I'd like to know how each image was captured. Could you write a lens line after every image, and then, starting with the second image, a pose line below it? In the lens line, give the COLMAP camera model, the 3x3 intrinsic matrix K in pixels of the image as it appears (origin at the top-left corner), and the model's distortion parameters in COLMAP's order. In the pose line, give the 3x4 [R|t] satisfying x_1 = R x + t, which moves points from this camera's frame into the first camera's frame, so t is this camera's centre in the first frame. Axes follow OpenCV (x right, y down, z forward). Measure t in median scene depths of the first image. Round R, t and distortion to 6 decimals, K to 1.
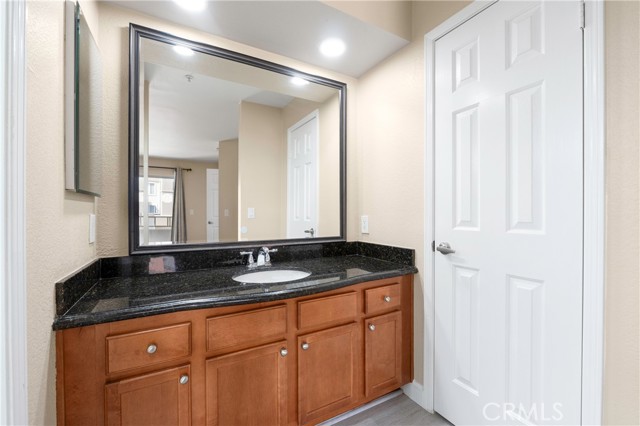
lens RADIAL K [[265.1, 0, 321.7], [0, 265.1, 211.3], [0, 0, 1]] dist [-0.011034, 0.001554]
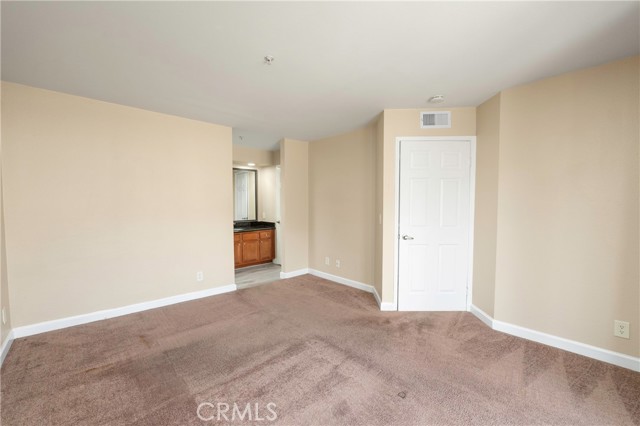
lens RADIAL K [[265.1, 0, 321.7], [0, 265.1, 211.9], [0, 0, 1]] dist [-0.011034, 0.001554]
pose [[0.970374, -0.005533, 0.241545, 0.094850], [-0.000465, 0.999693, 0.024769, -0.087559], [-0.241608, -0.024147, 0.970073, -2.628990]]
